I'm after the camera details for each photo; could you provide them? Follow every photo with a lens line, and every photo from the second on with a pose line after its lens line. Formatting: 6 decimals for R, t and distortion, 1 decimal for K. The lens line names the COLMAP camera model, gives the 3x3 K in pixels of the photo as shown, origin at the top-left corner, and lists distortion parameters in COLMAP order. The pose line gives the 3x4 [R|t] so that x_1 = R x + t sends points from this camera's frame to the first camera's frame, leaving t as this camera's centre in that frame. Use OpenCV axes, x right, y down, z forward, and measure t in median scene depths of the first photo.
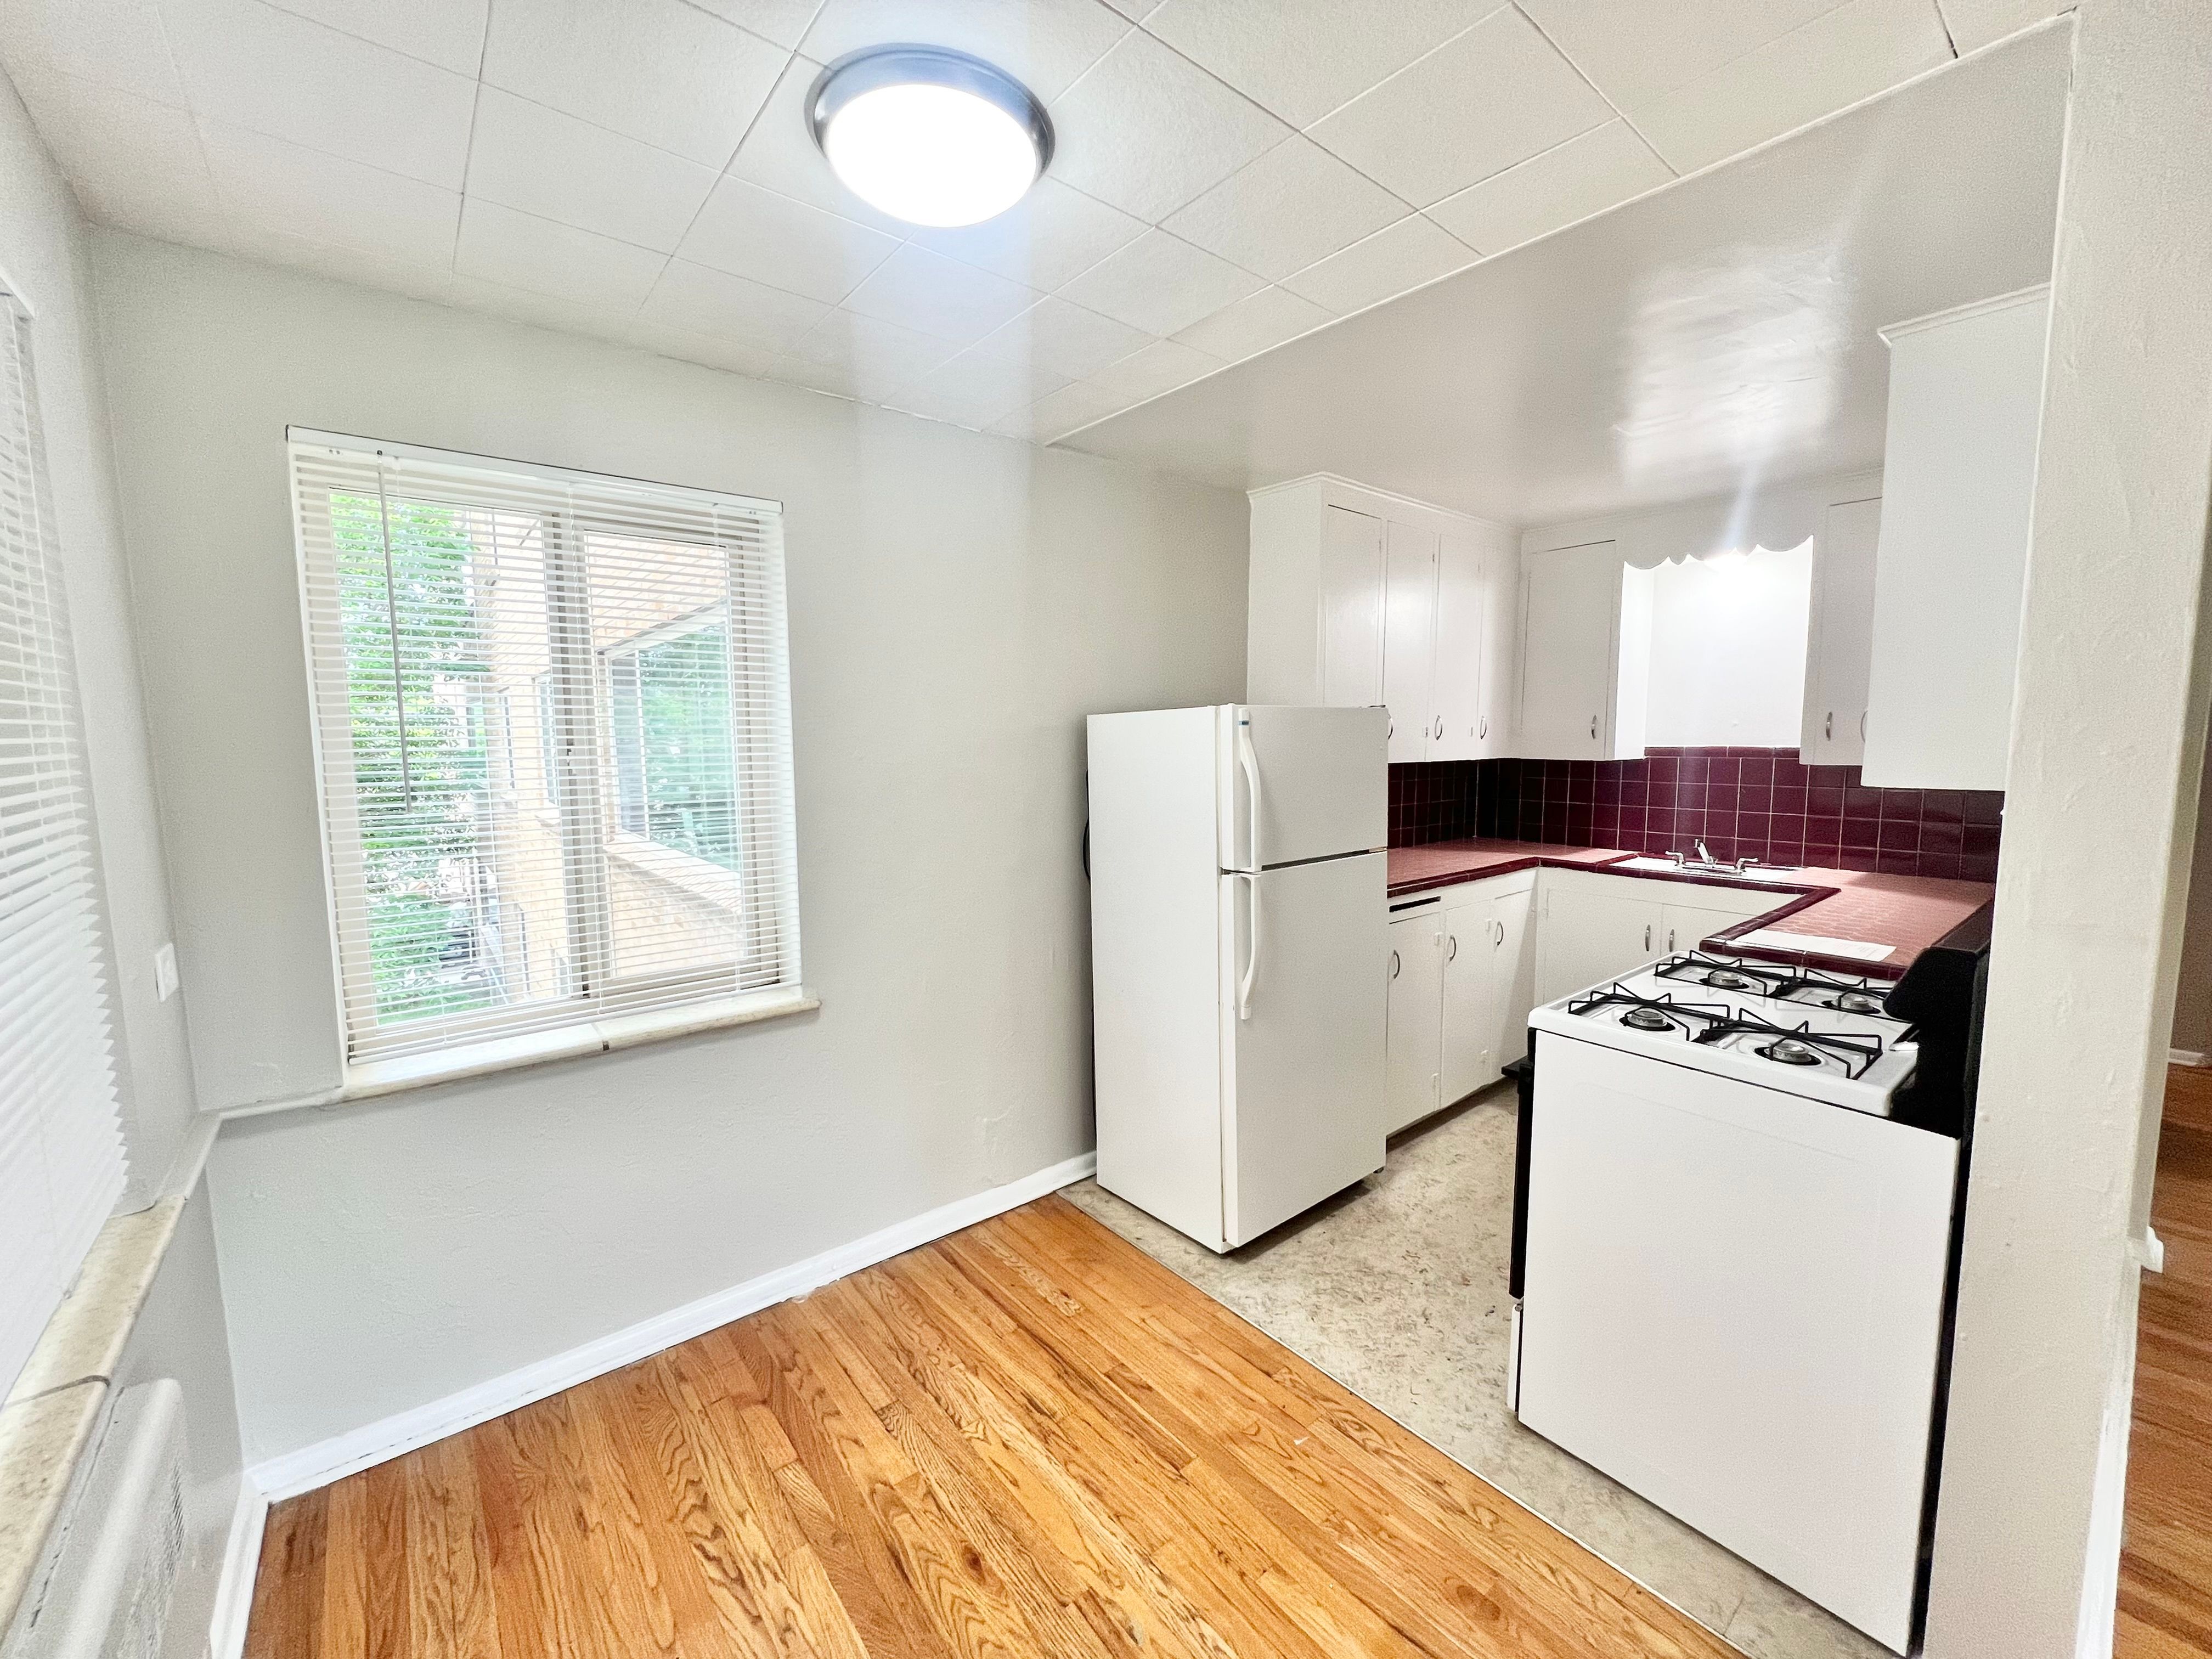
lens RADIAL K [[885.2, 0, 1097.9], [0, 885.2, 822.1], [0, 0, 1]] dist [-0.003301, 0.000853]
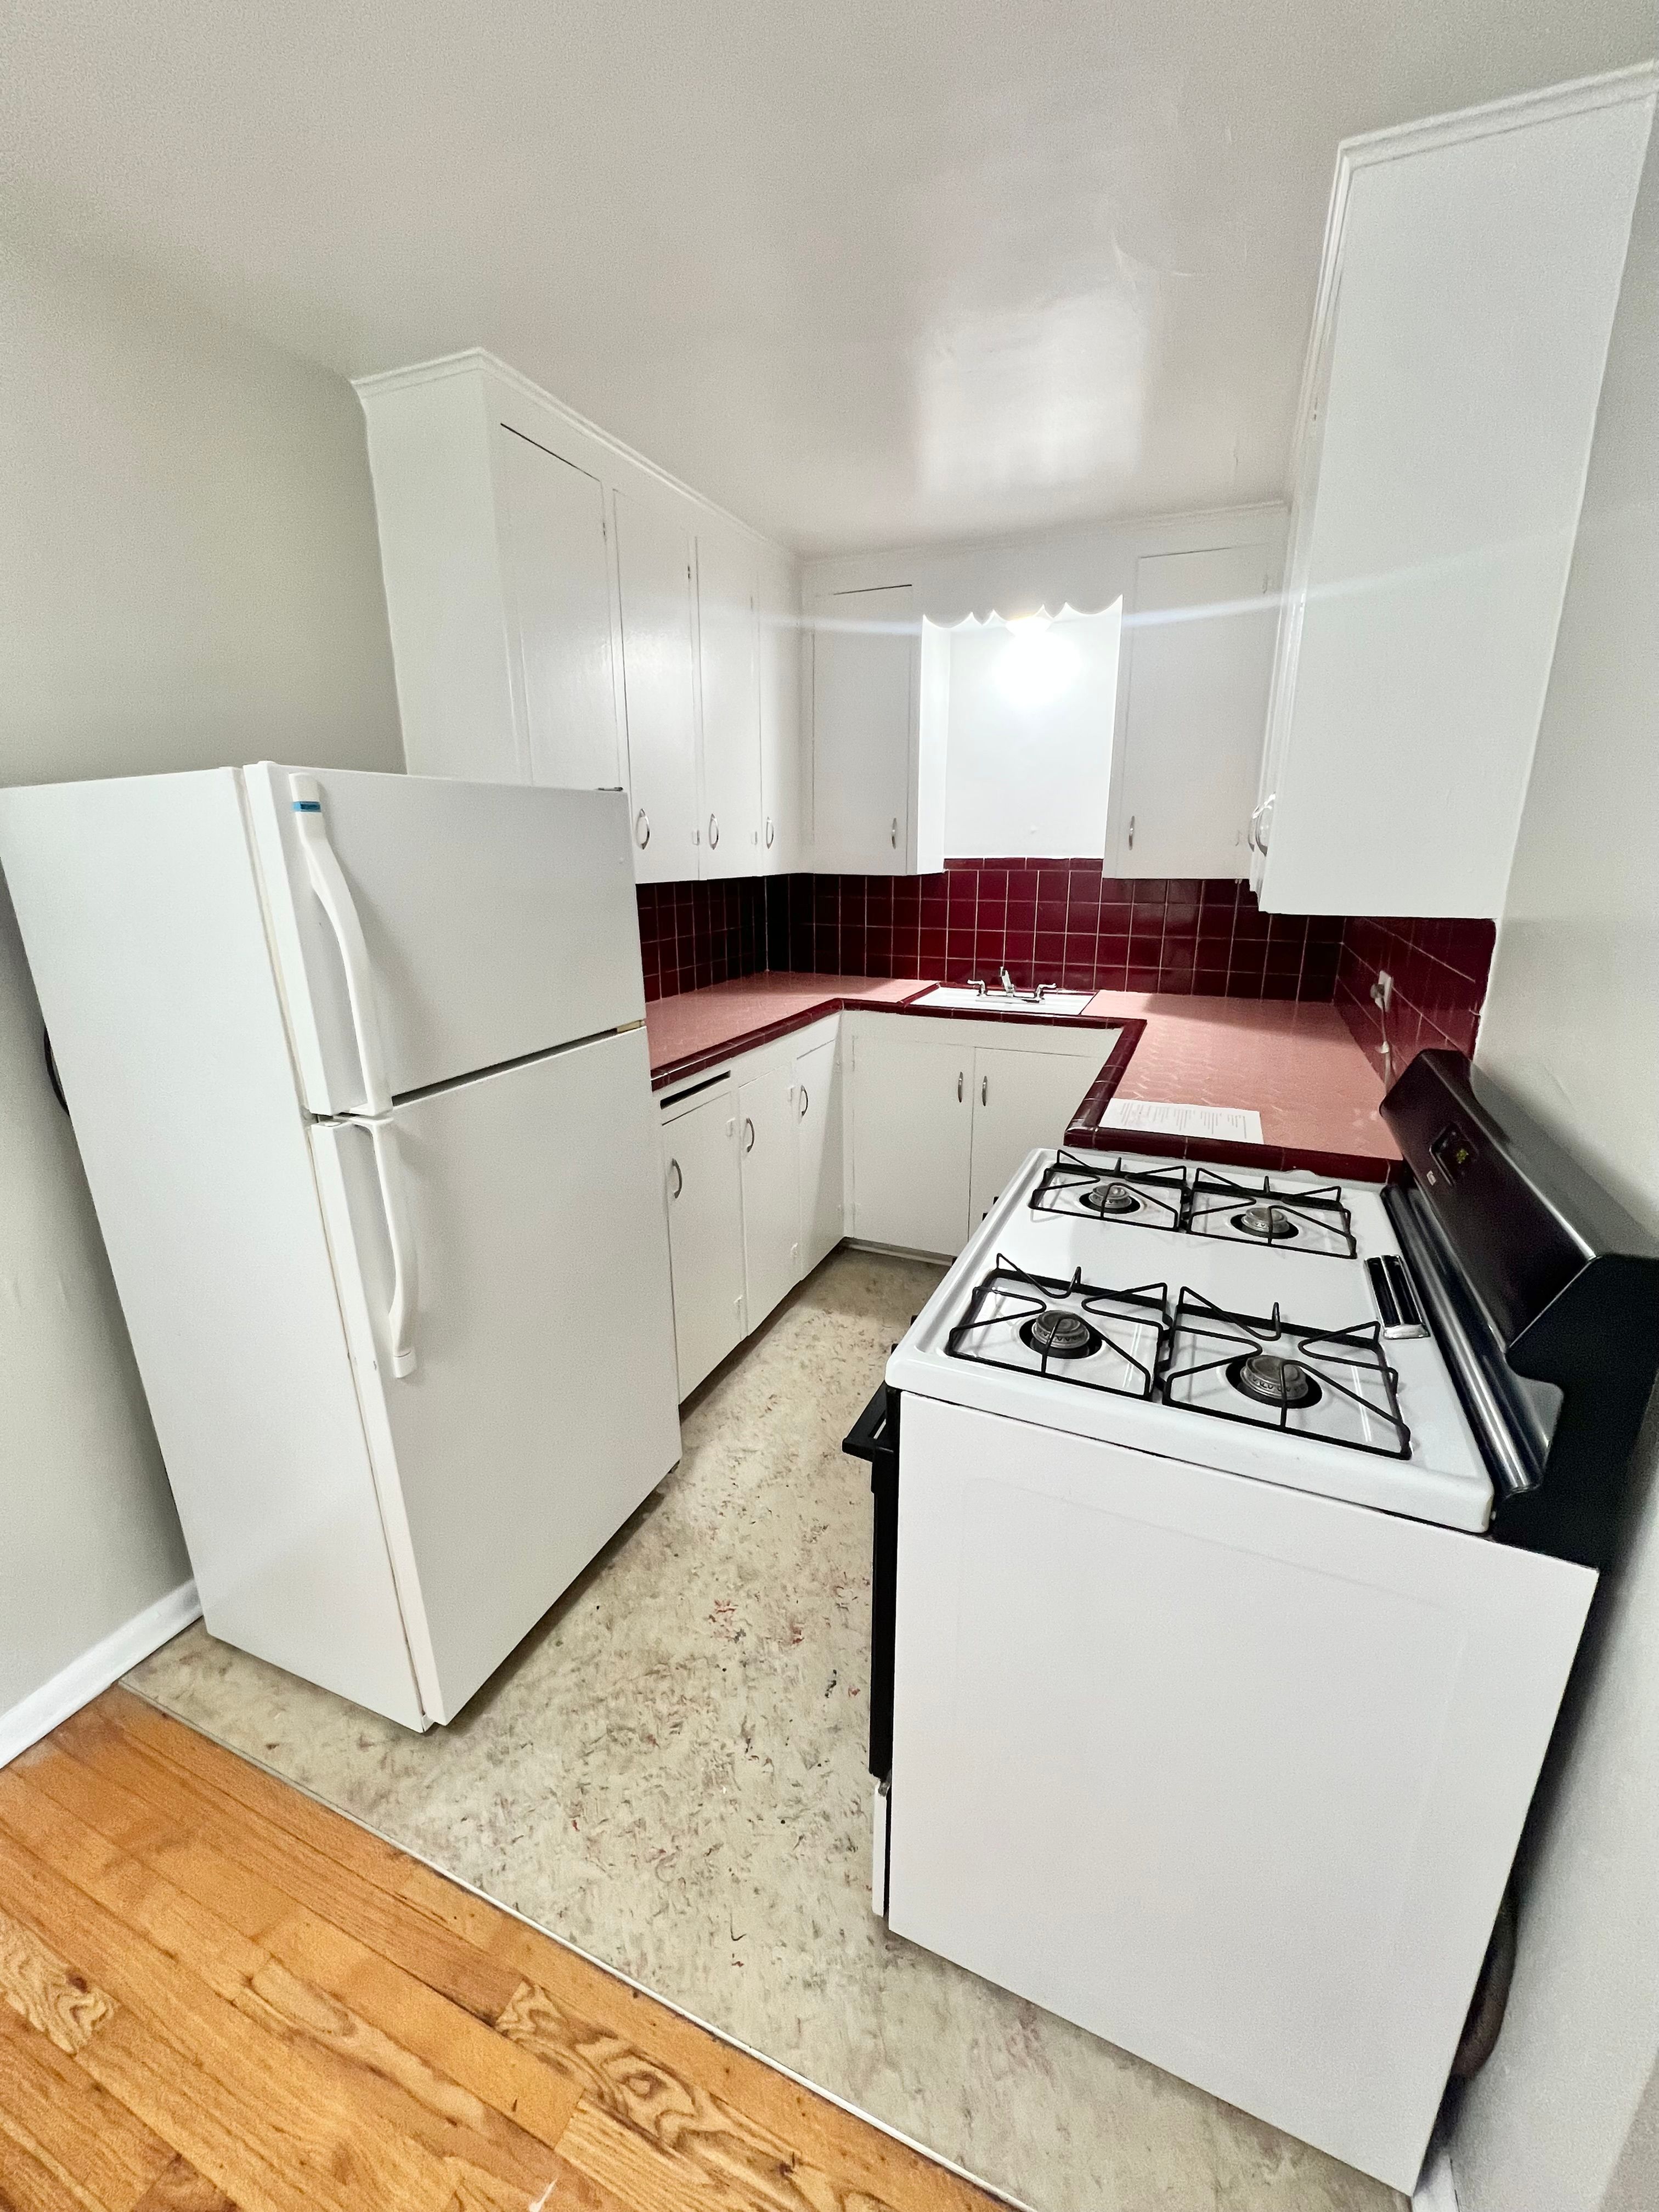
lens RADIAL K [[885.2, 0, 838.3], [0, 885.2, 1097.2], [0, 0, 1]] dist [-0.003301, 0.000853]
pose [[0.882947, -0.124898, 0.452554, 0.192510], [0.042748, 0.981347, 0.187433, -0.038555], [-0.467523, -0.146147, 0.871816, 0.460916]]
